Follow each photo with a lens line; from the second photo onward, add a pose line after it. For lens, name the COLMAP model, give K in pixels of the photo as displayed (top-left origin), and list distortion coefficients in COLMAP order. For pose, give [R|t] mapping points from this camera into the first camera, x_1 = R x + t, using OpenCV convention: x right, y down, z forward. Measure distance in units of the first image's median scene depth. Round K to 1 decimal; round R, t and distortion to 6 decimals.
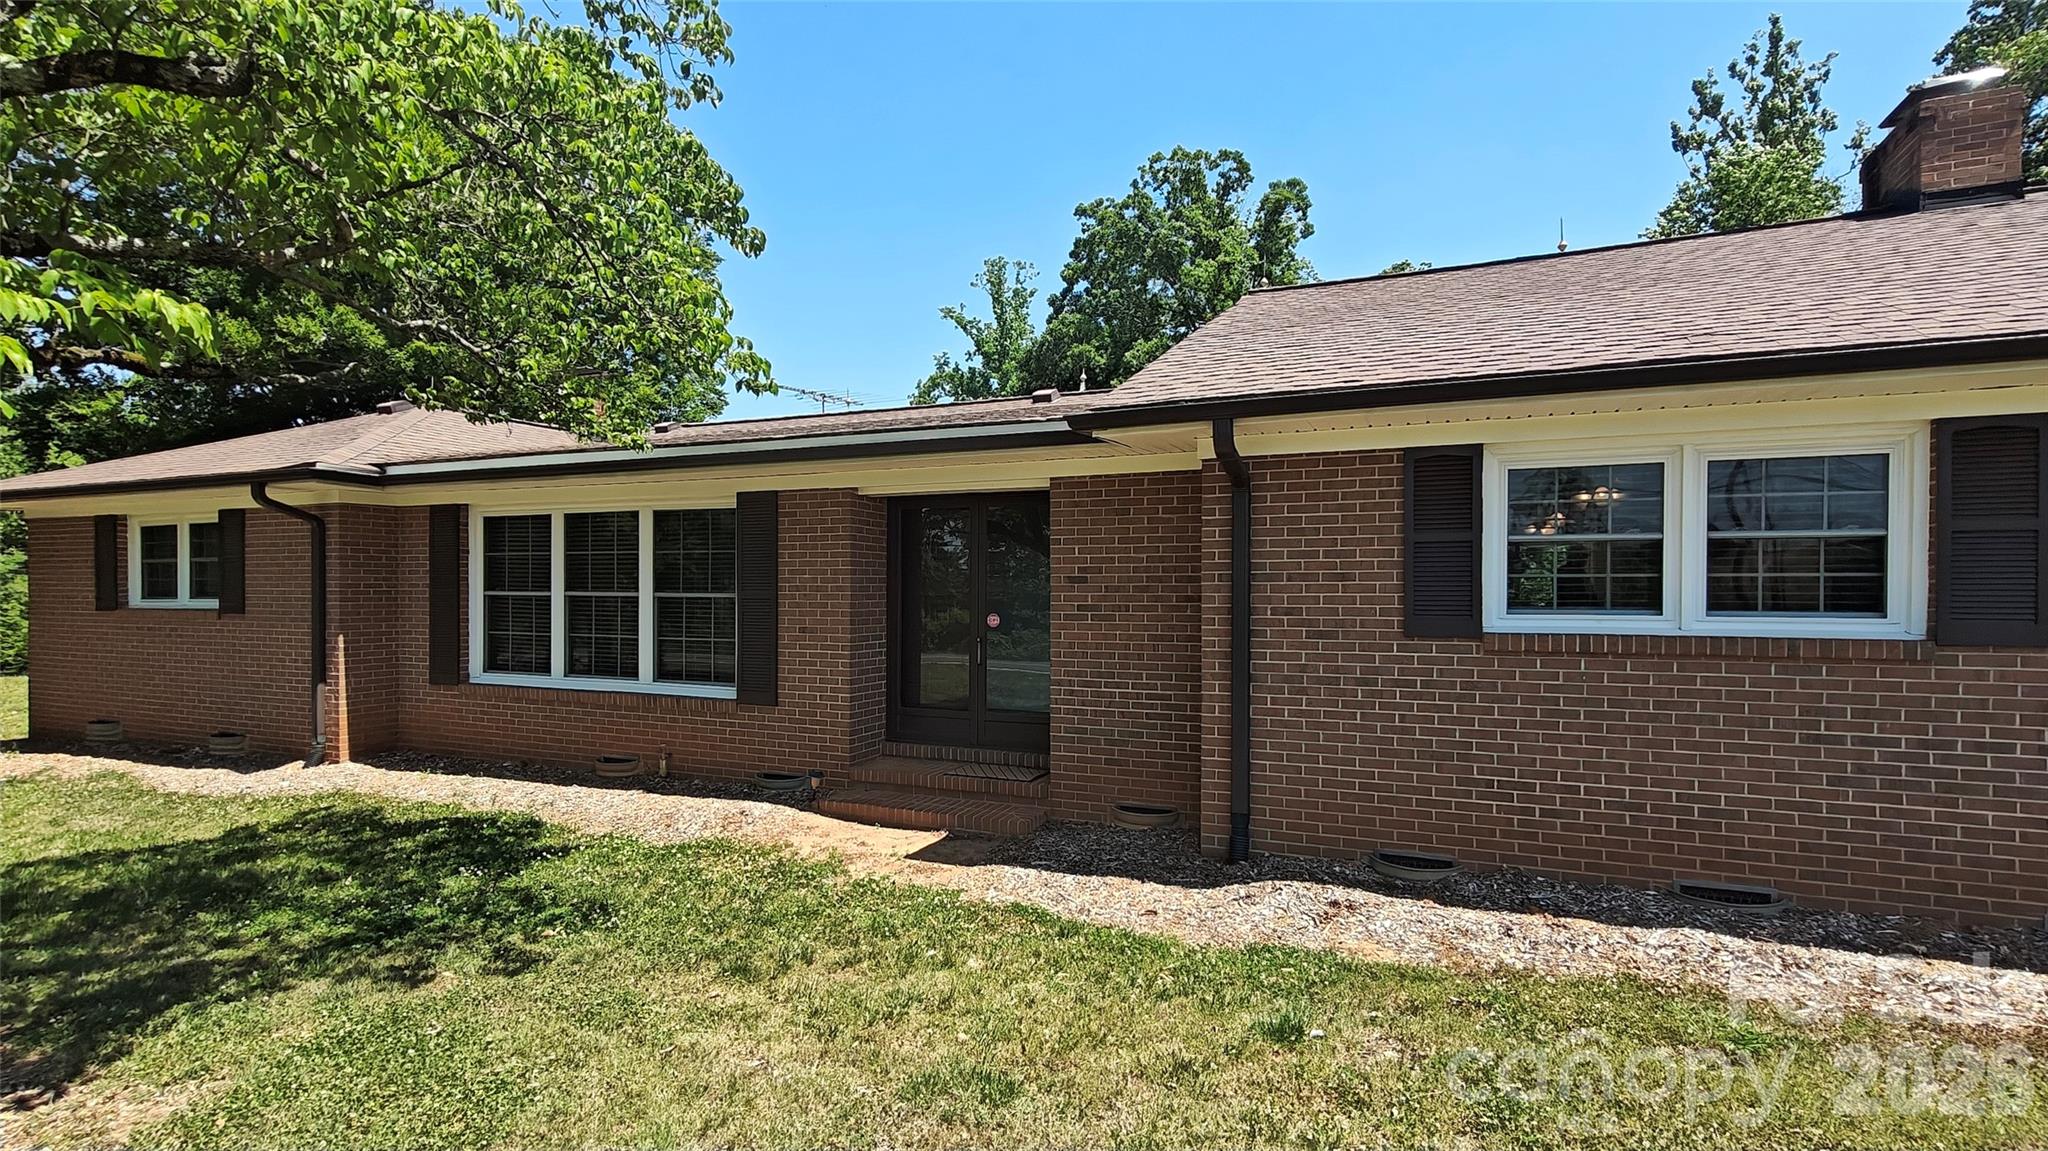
lens RADIAL K [[958.1, 0, 1026.8], [0, 958.1, 599.1], [0, 0, 1]] dist [0.010872, 0.001702]
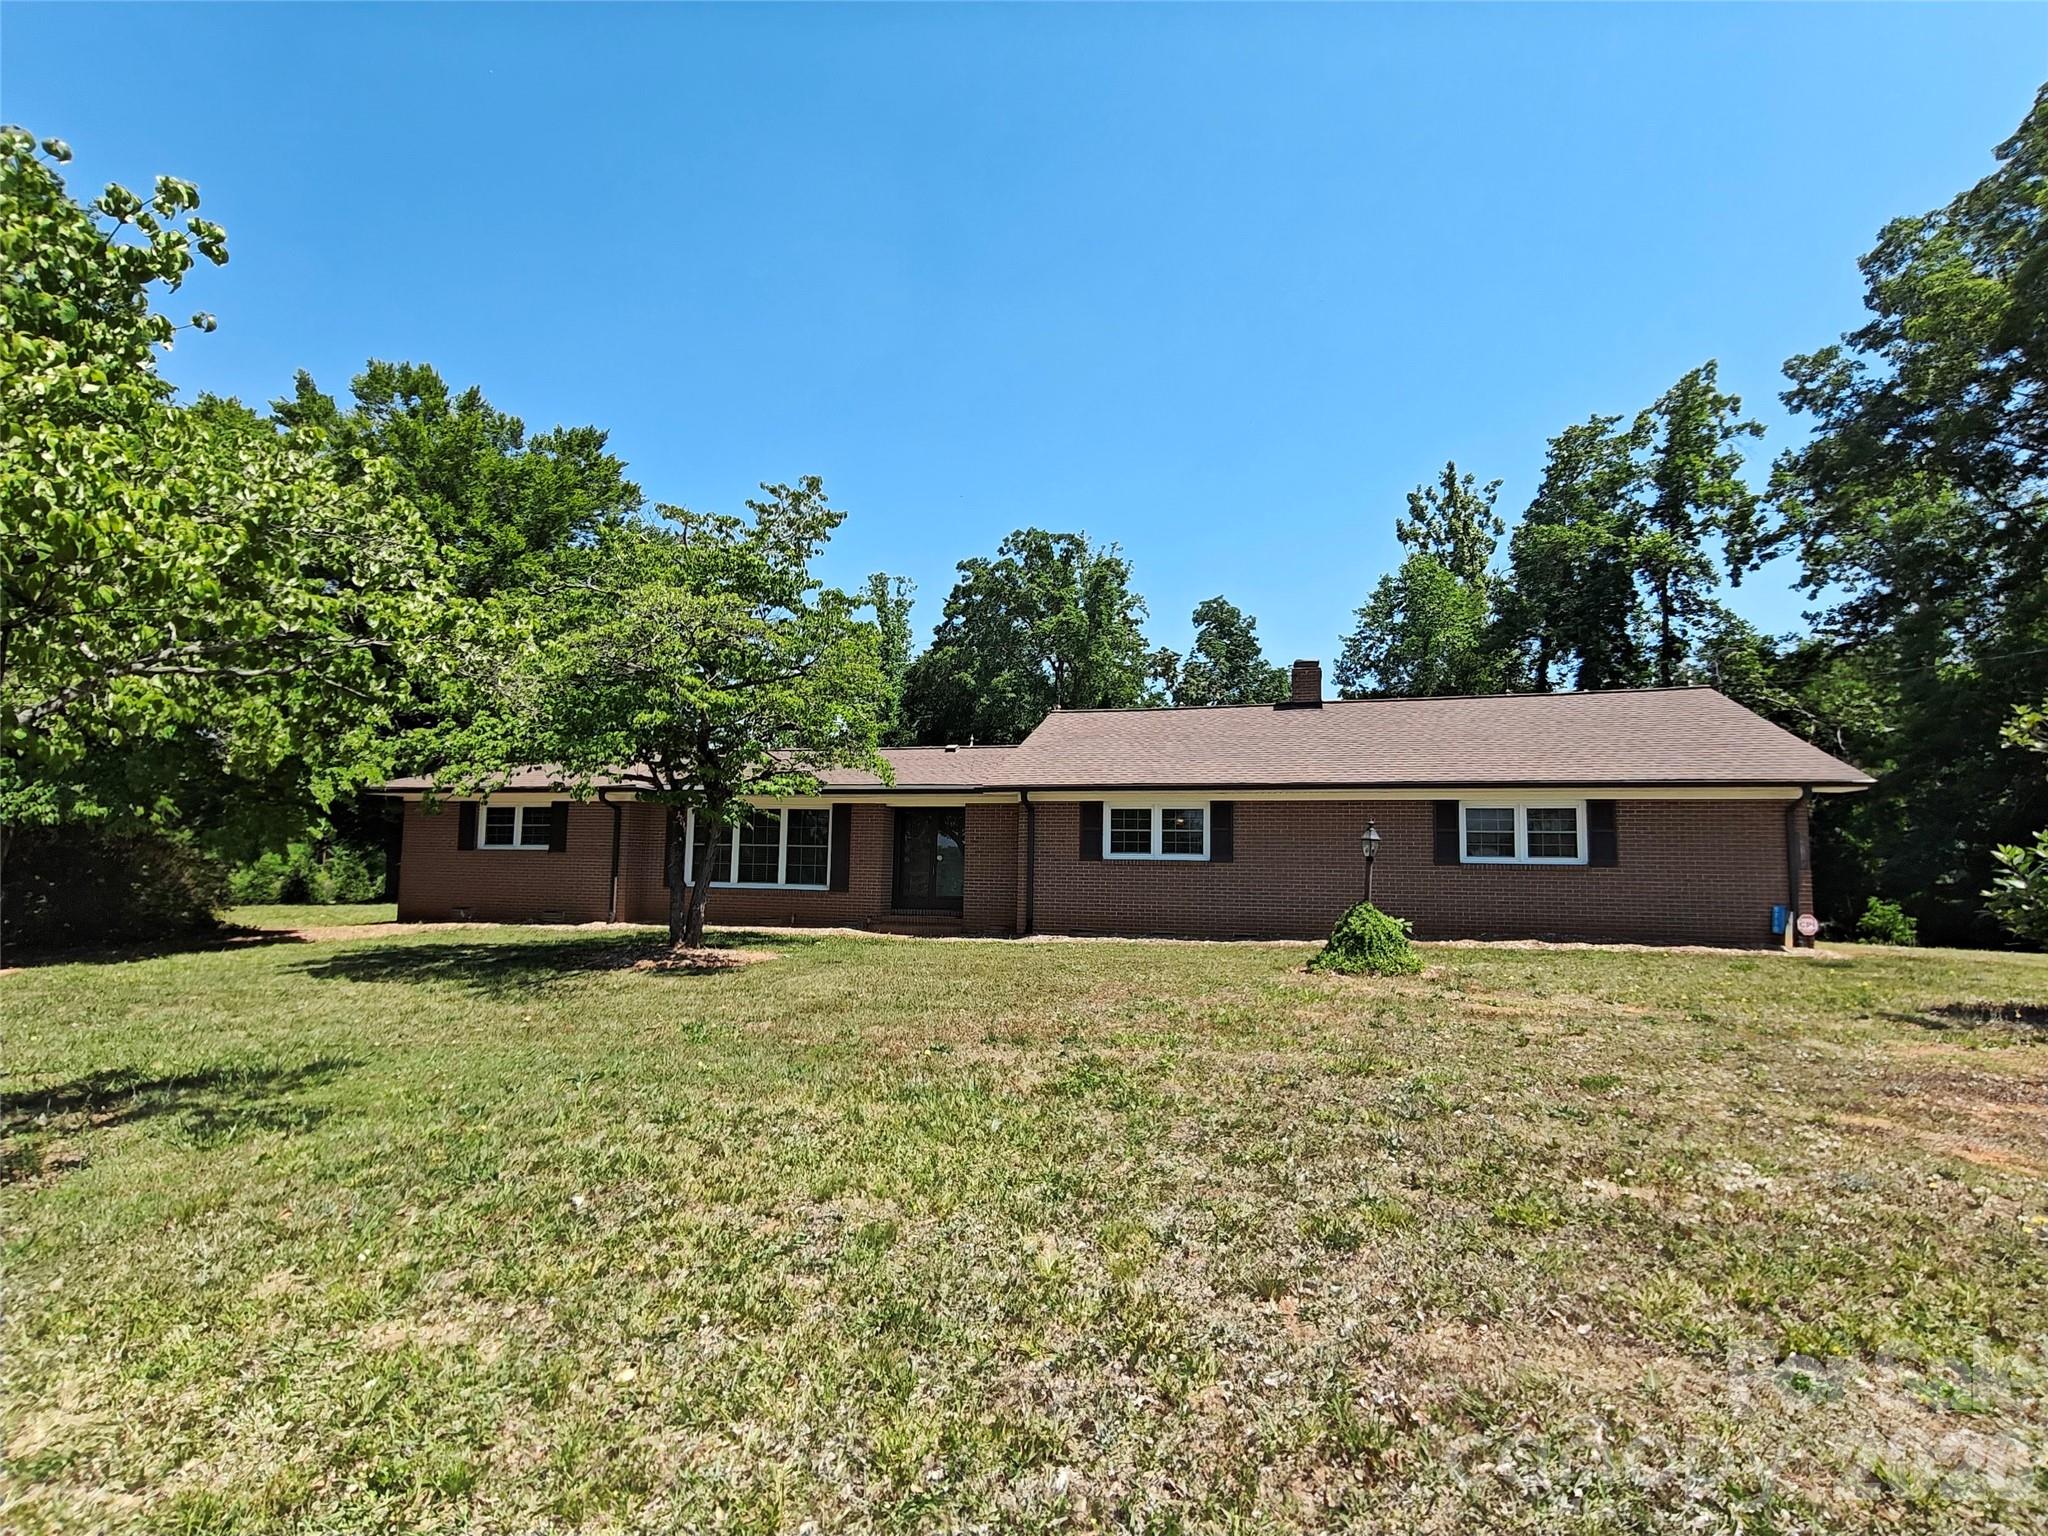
lens RADIAL K [[964.5, 0, 1032.8], [0, 964.5, 792.2], [0, 0, 1]] dist [0.010931, 0.000231]
pose [[0.988581, 0.026090, 0.148412, -0.143414], [-0.013193, 0.996101, -0.087228, 0.056368], [-0.150109, 0.084274, 0.985071, -1.269034]]
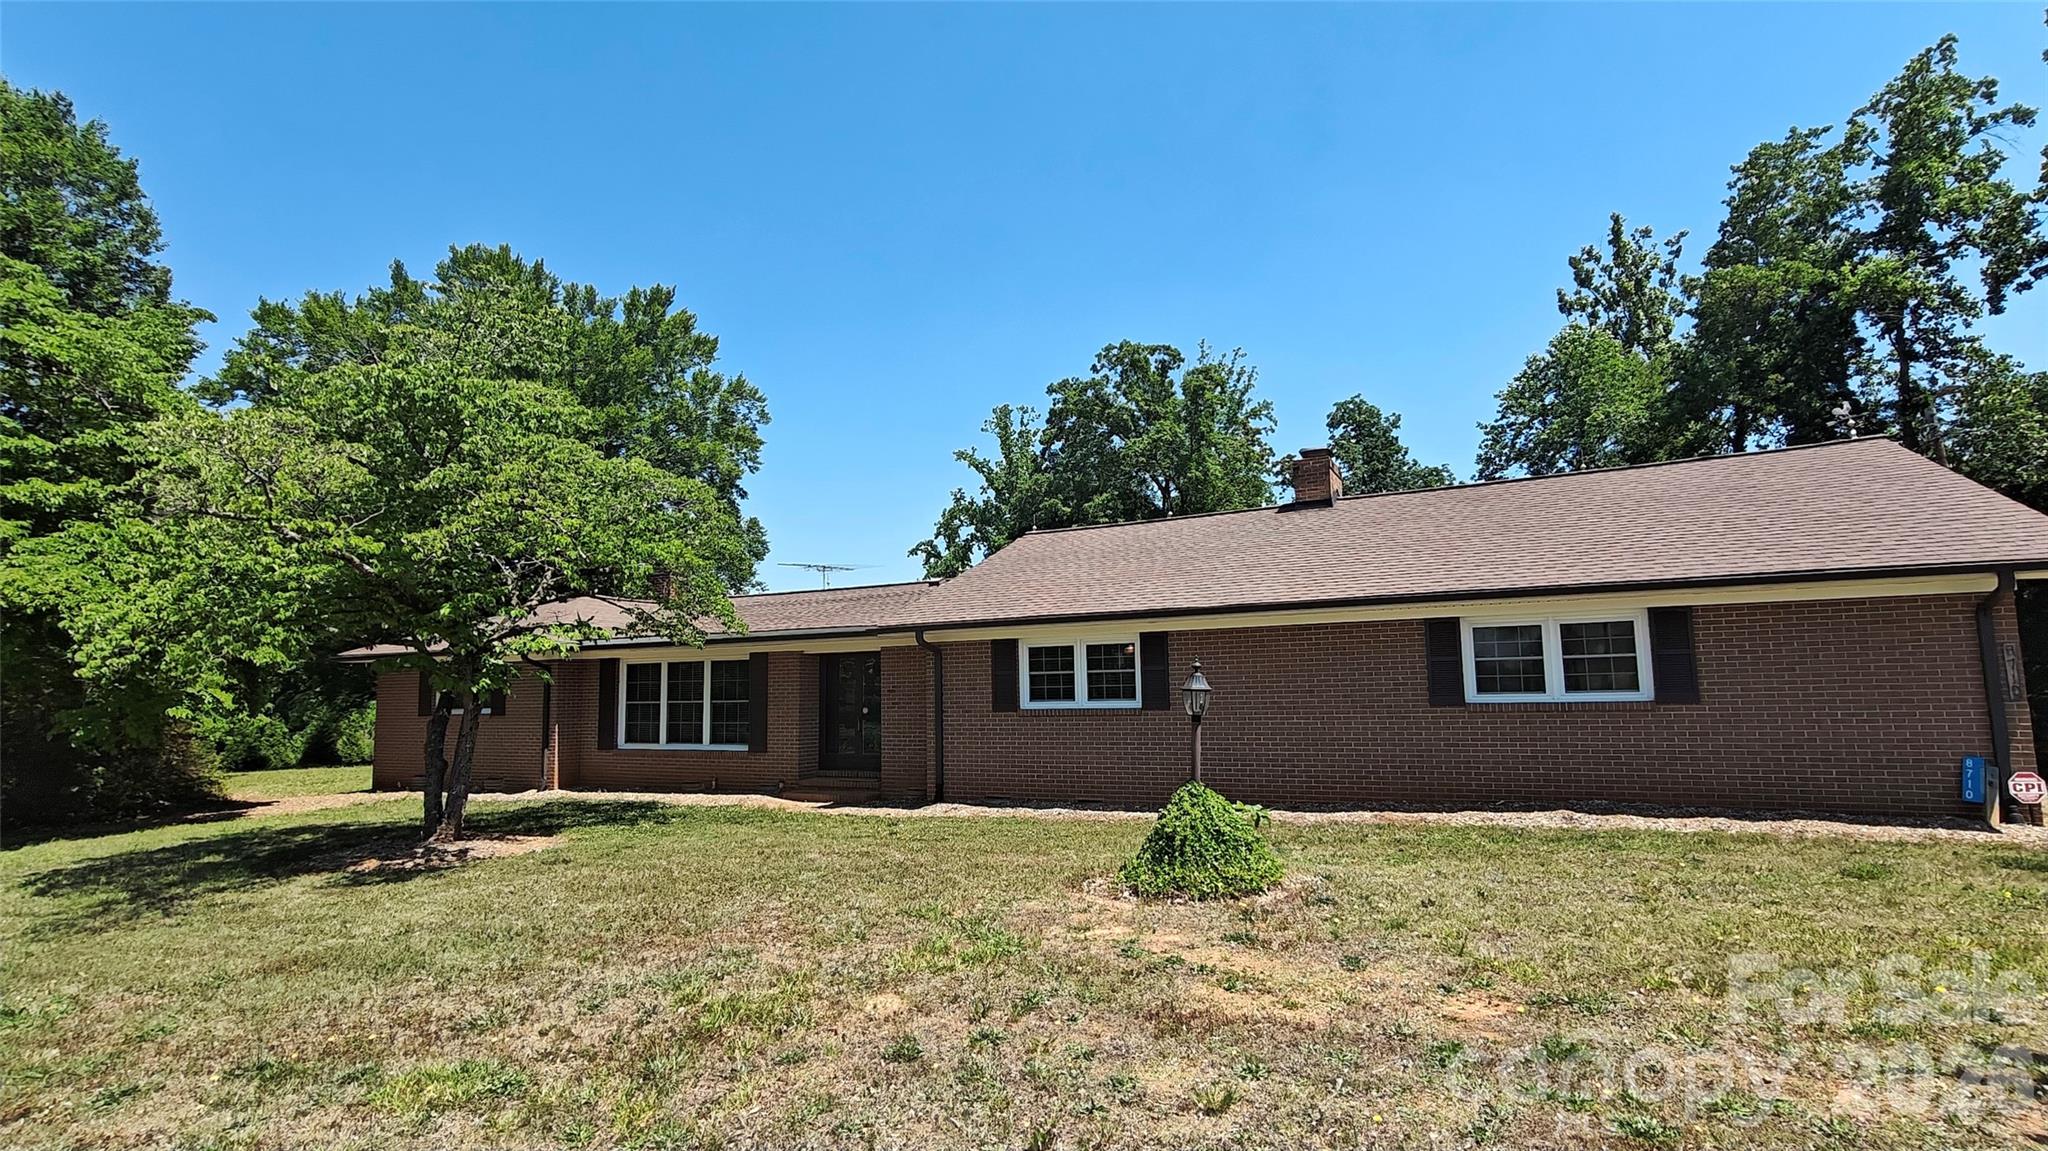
lens RADIAL K [[958.1, 0, 1026.8], [0, 958.1, 599.1], [0, 0, 1]] dist [0.010872, 0.001702]
pose [[0.998519, -0.023888, -0.048873, 0.365298], [0.018405, 0.993793, -0.109712, 0.013524], [0.051191, 0.108650, 0.992761, -0.956545]]
